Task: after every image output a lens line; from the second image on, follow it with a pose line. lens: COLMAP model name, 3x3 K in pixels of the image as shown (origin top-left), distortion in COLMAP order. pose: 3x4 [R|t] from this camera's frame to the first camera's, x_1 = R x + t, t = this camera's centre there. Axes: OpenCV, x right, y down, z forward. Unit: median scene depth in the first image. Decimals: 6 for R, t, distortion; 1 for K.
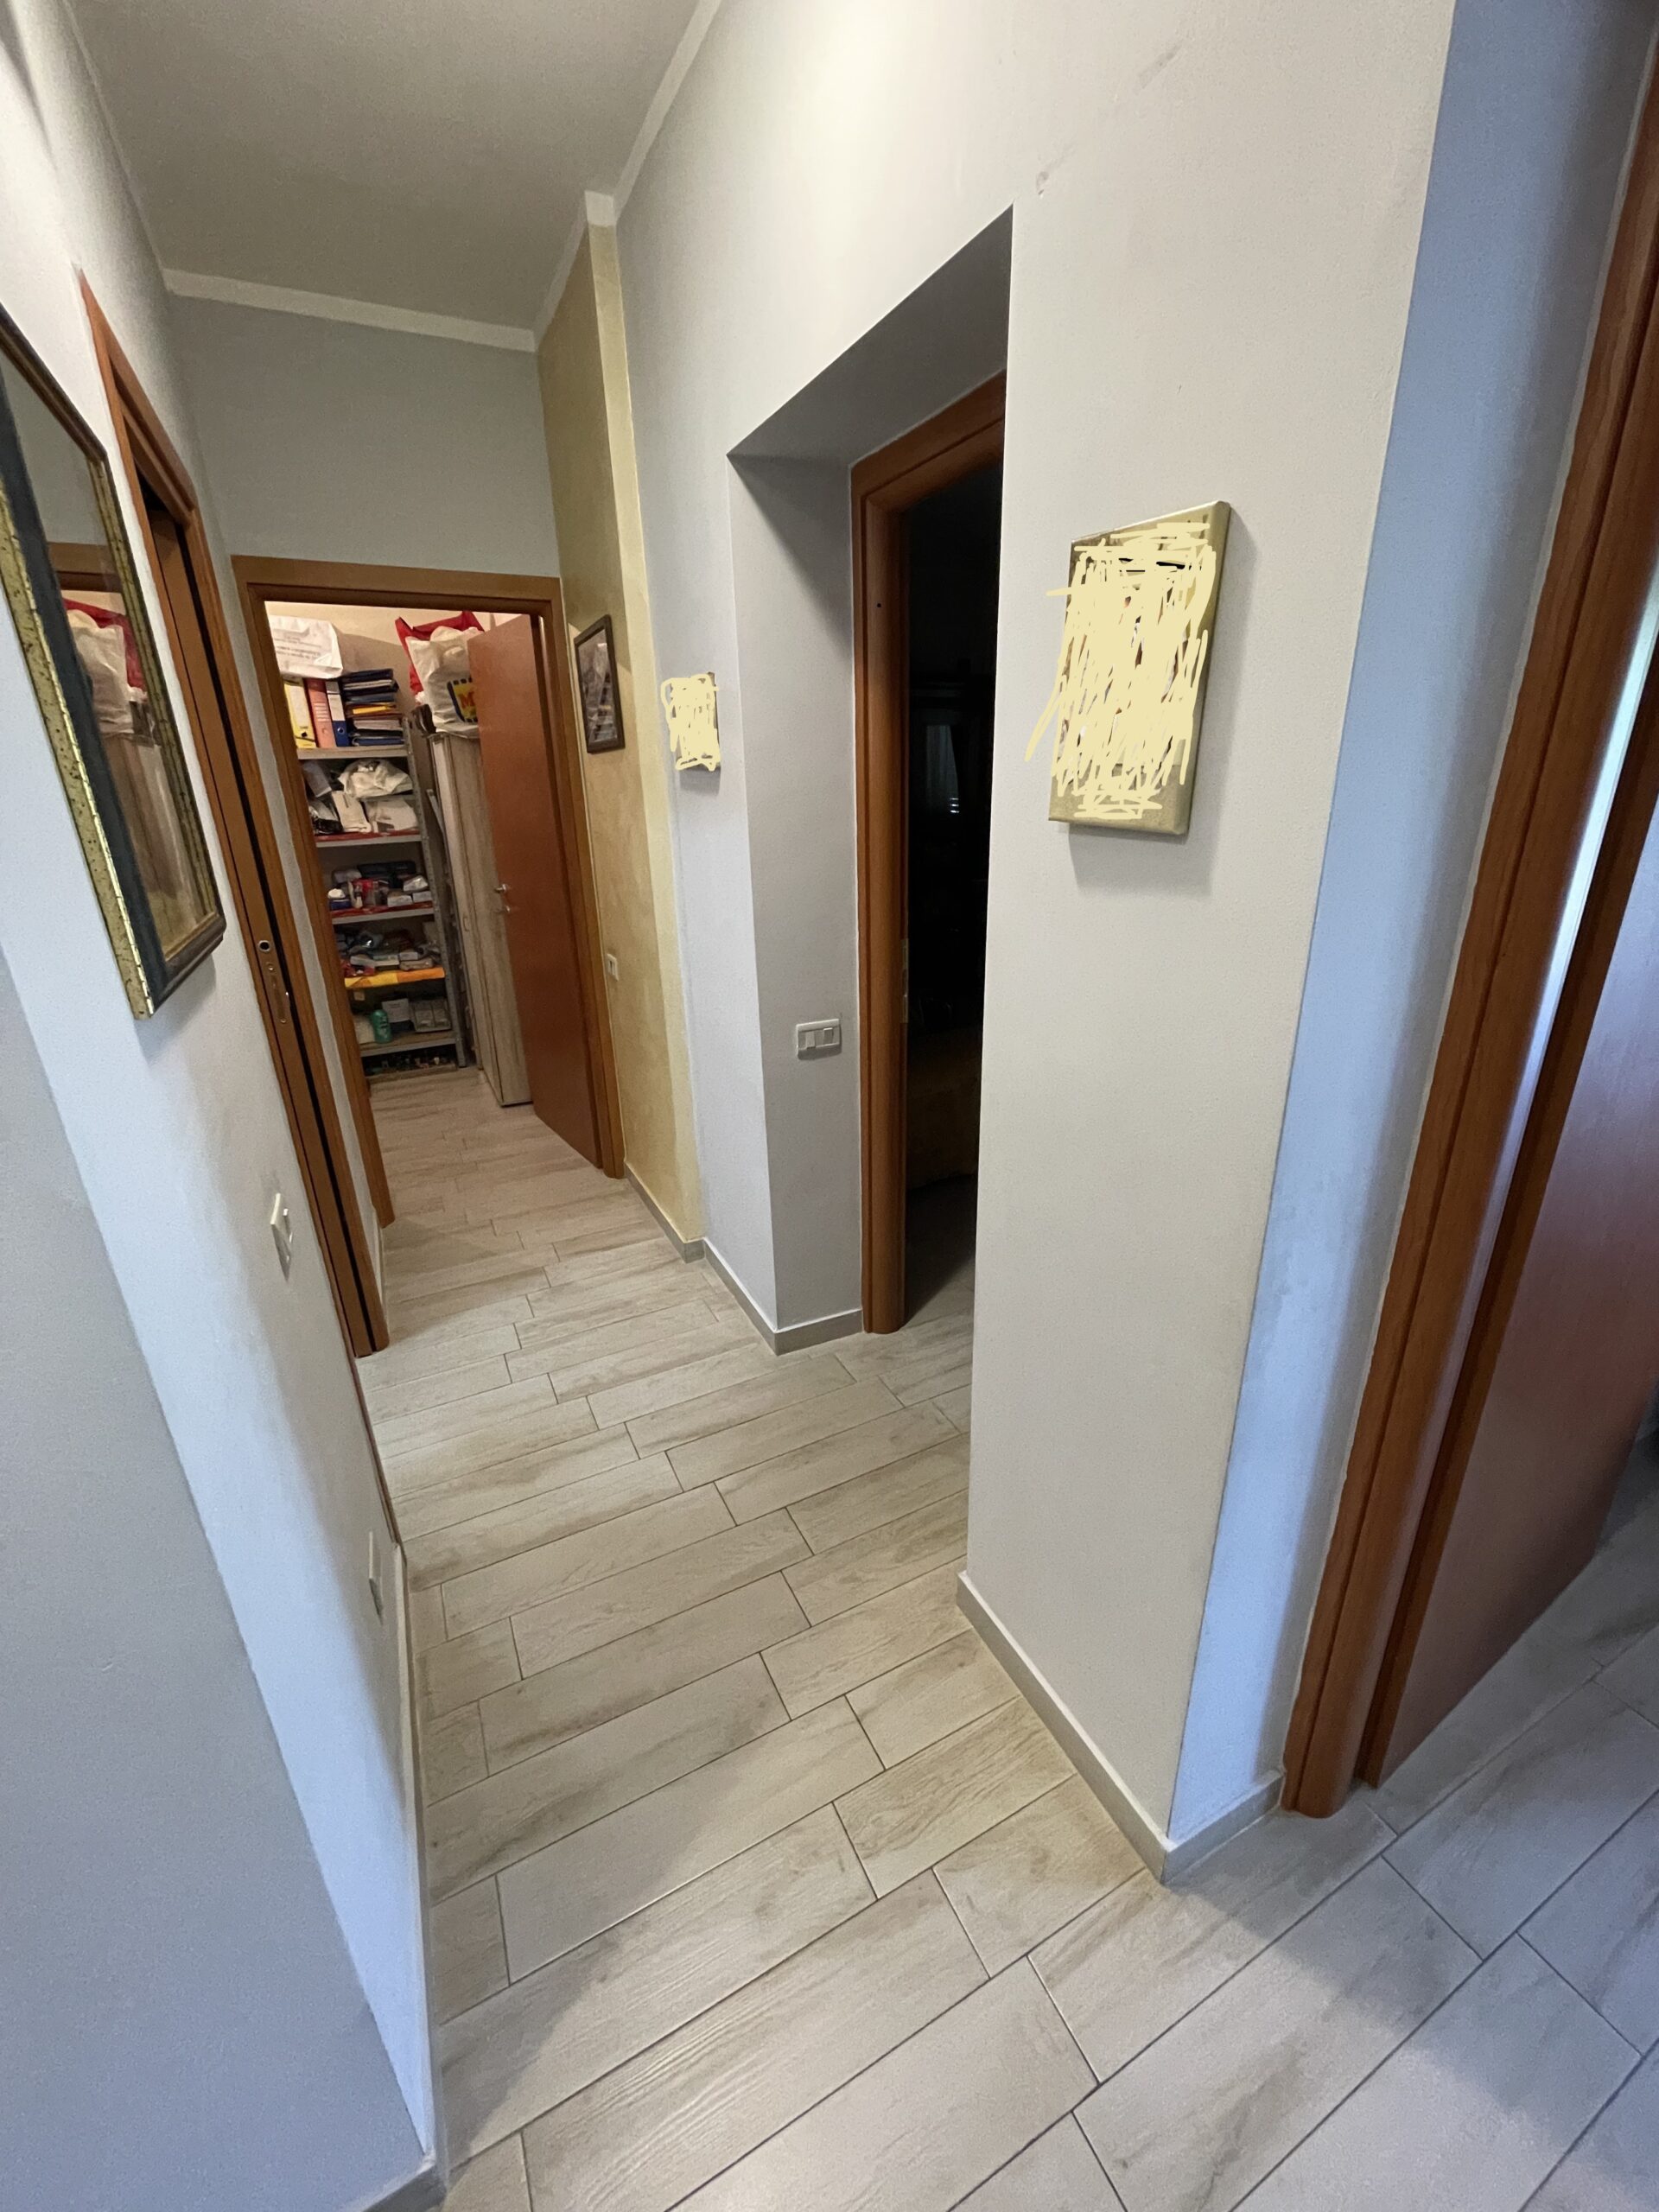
lens RADIAL K [[895.5, 0, 829.5], [0, 895.5, 1106.0], [0, 0, 1]] dist [-0.001895, 0.000603]
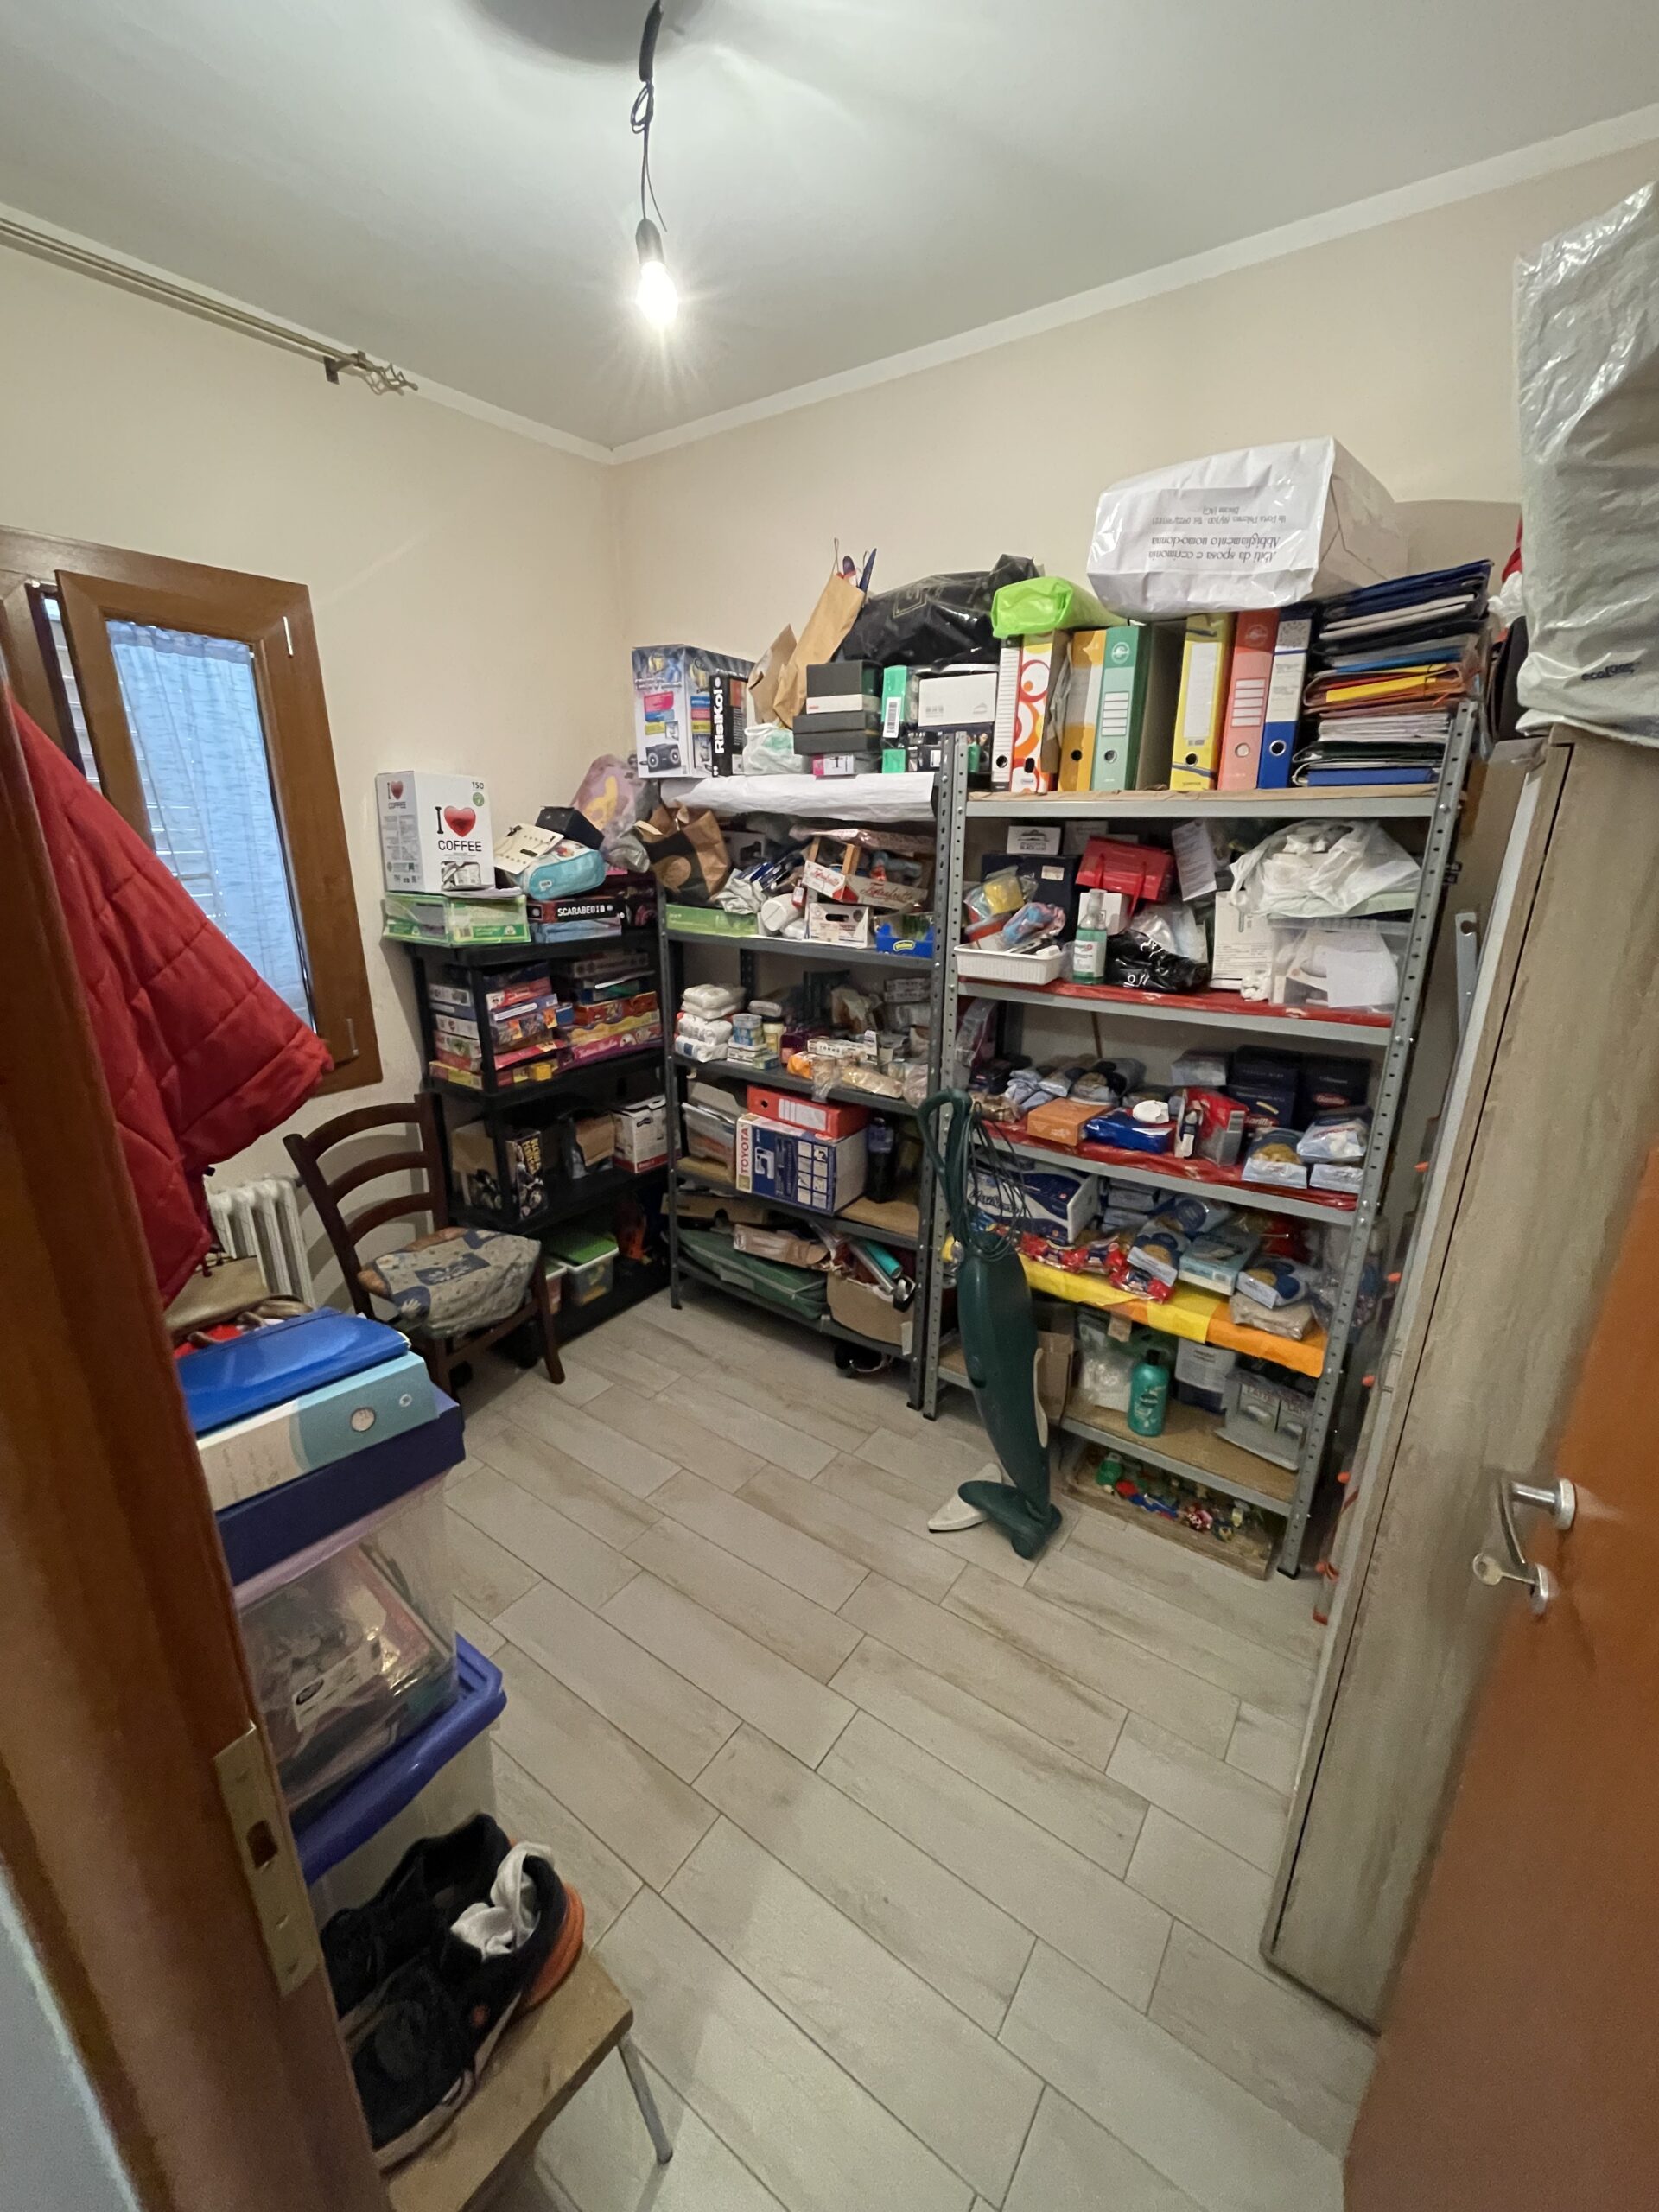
lens RADIAL K [[895.5, 0, 829.5], [0, 895.5, 1106.0], [0, 0, 1]] dist [-0.001895, 0.000603]
pose [[0.466960, 0.291356, -0.834901, -0.258680], [-0.318931, 0.936105, 0.148295, -0.260900], [0.824761, 0.197027, 0.530046, 0.643068]]
